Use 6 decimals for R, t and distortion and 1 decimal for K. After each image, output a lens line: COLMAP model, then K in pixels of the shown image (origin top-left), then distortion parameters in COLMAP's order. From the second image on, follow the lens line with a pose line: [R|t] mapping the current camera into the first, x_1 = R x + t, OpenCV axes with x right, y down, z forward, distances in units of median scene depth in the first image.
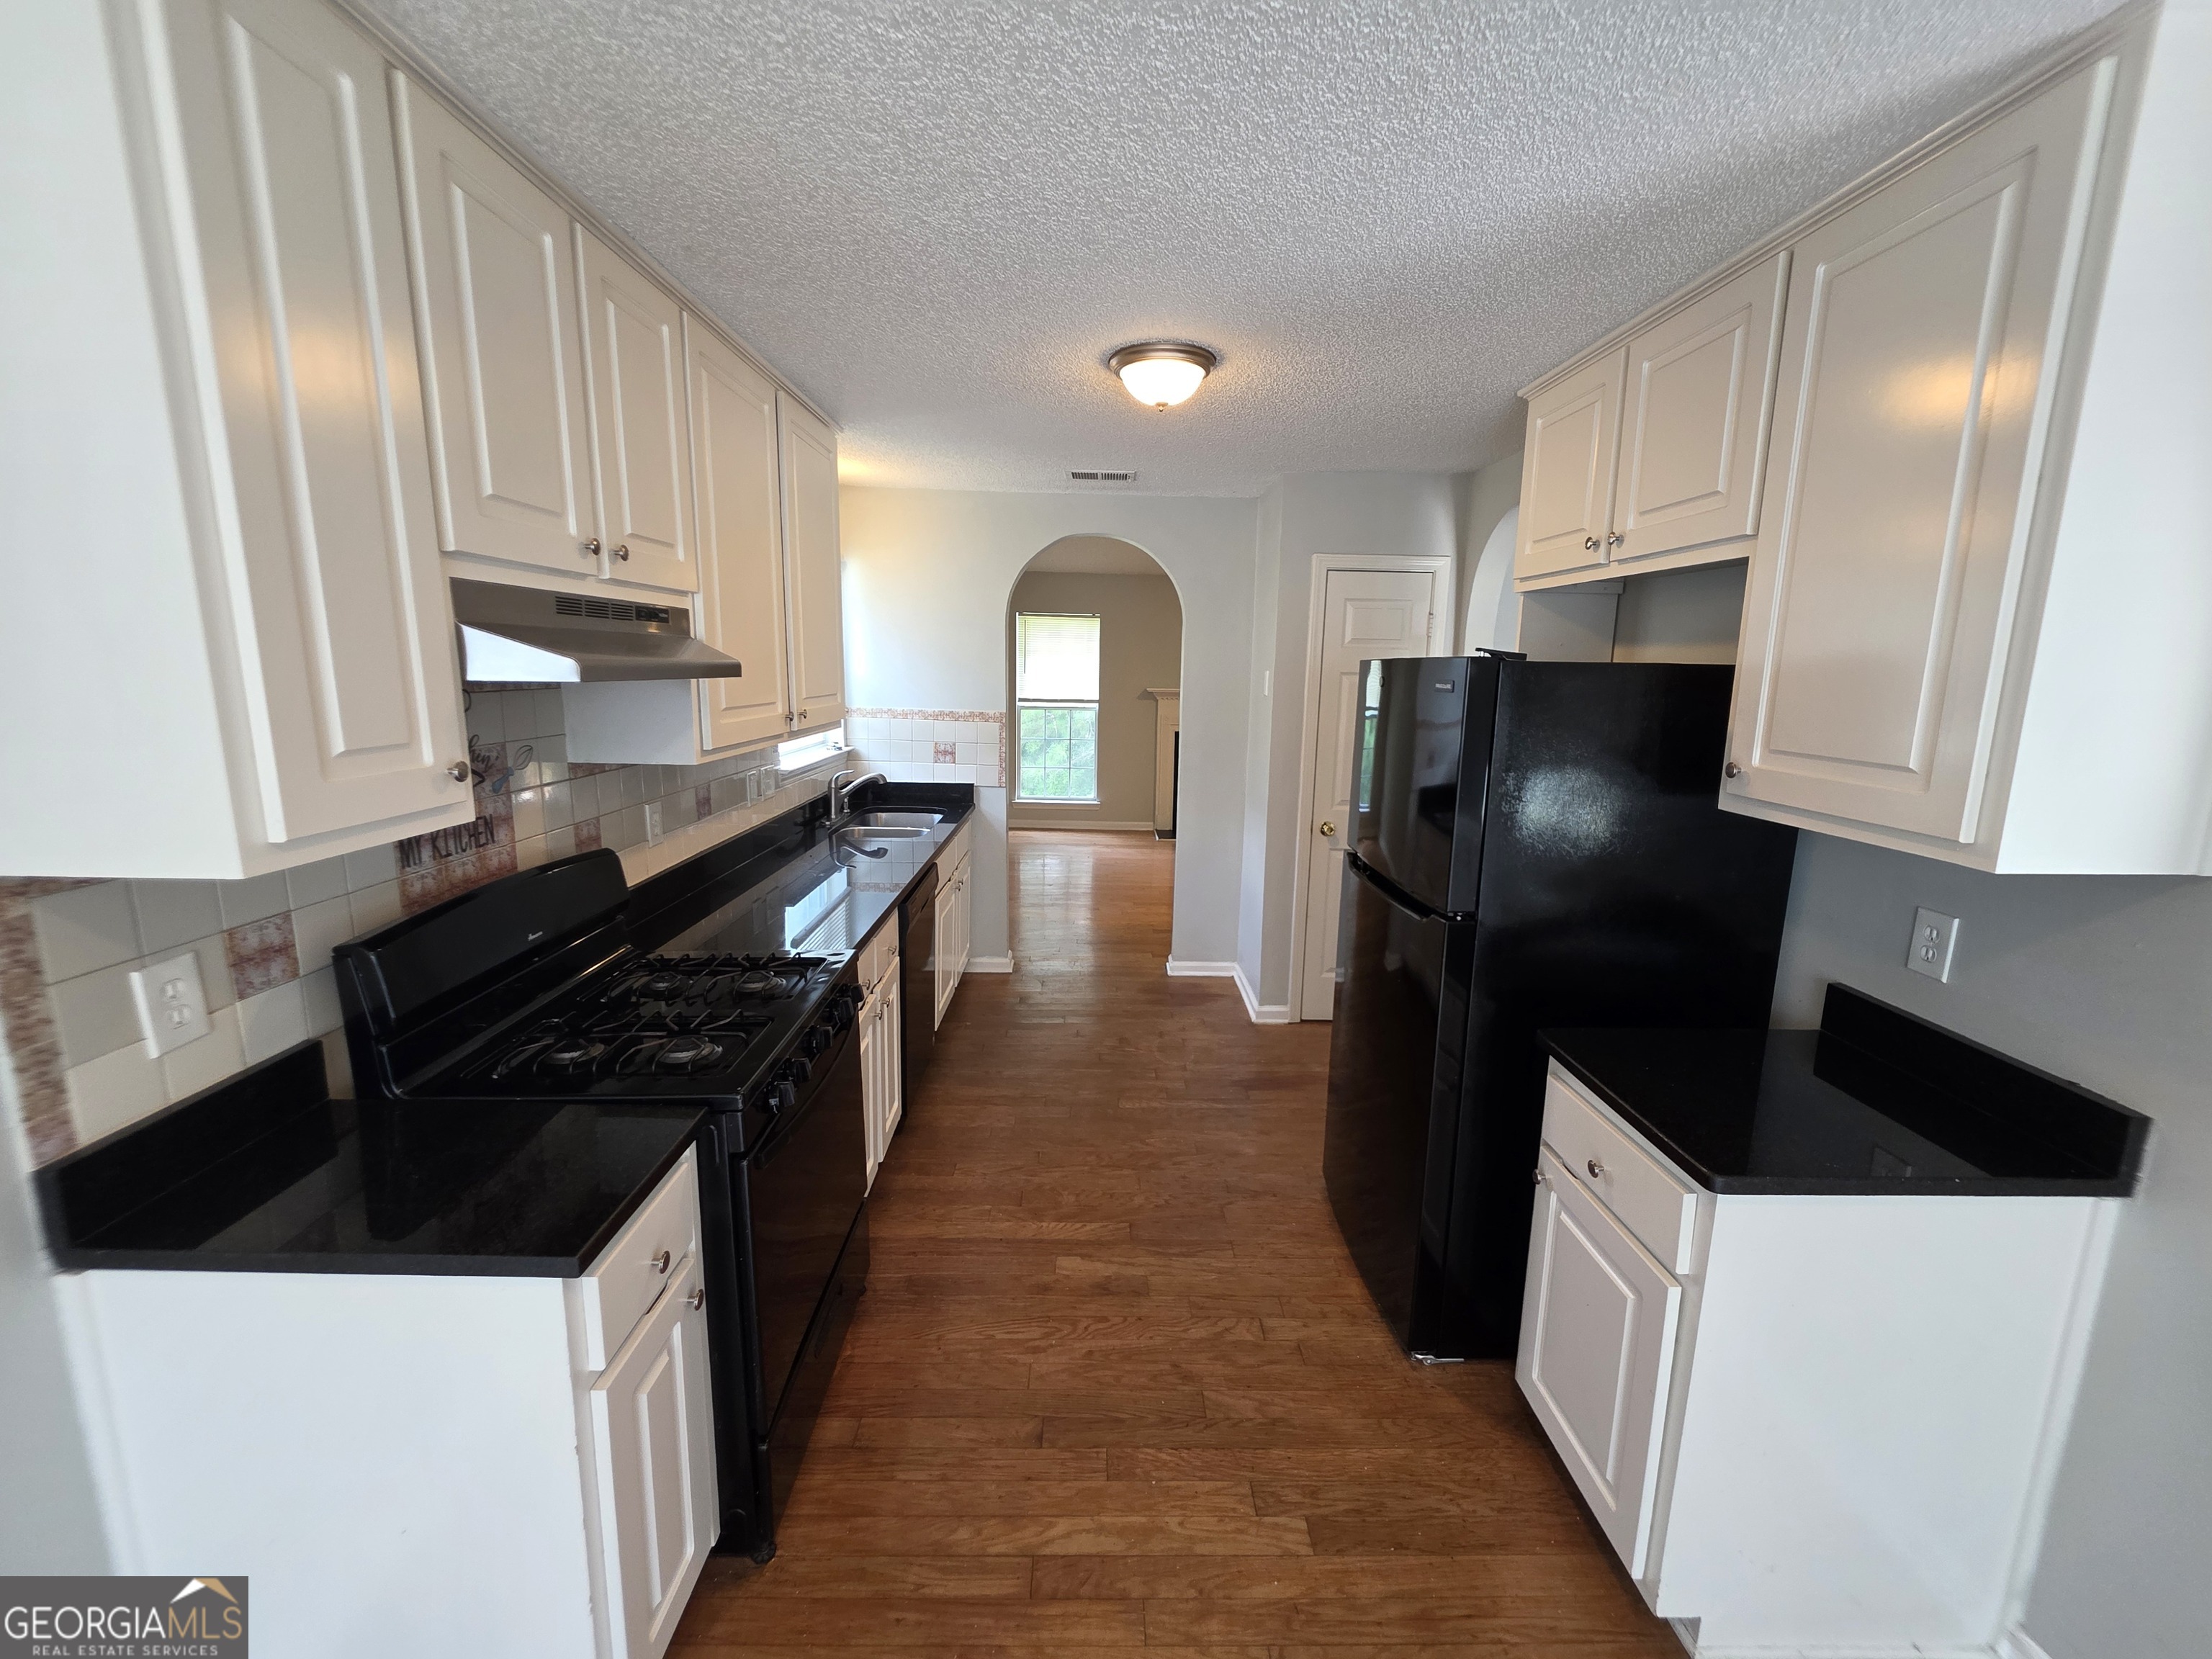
lens RADIAL K [[882.6, 0, 1107.1], [0, 882.6, 815.4], [0, 0, 1]] dist [0.001310, -0.000192]
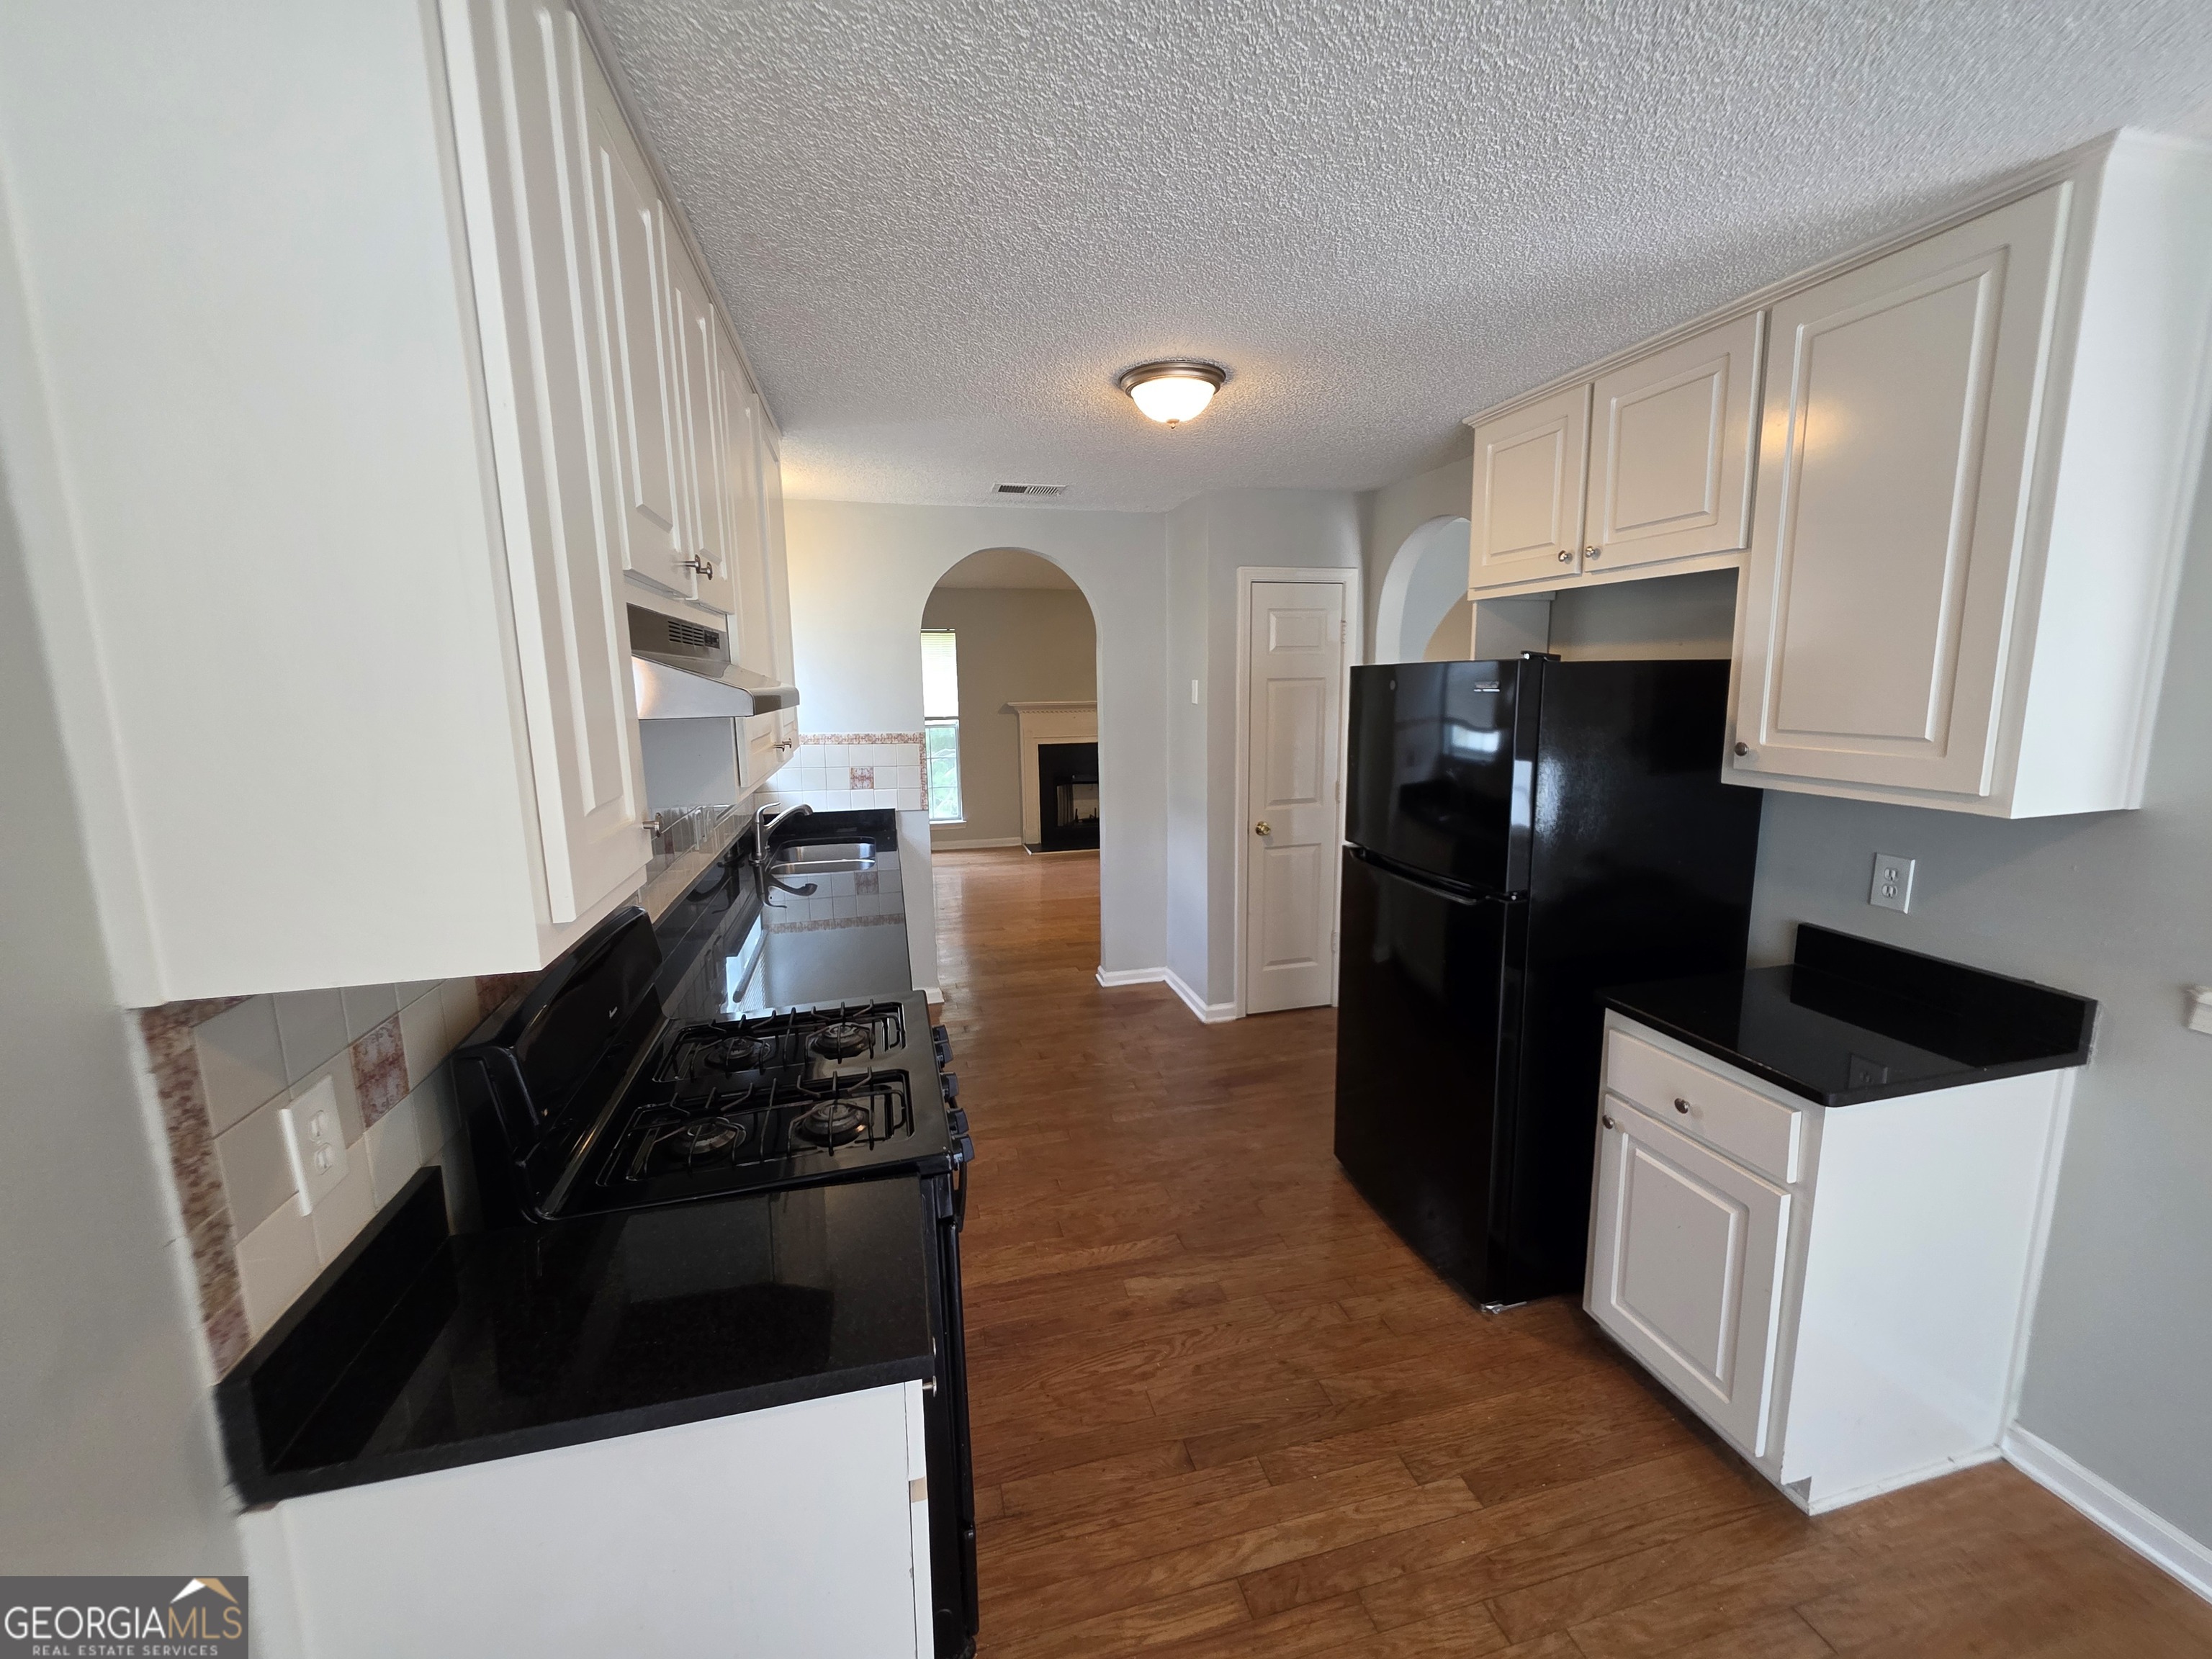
lens RADIAL K [[885.0, 0, 1108.0], [0, 885.0, 815.9], [0, 0, 1]] dist [-0.000151, 0.000150]
pose [[0.972338, -0.068872, 0.223192, -0.338823], [0.071923, 0.997395, -0.005564, -0.015266], [-0.222227, 0.021462, 0.974759, 0.041603]]
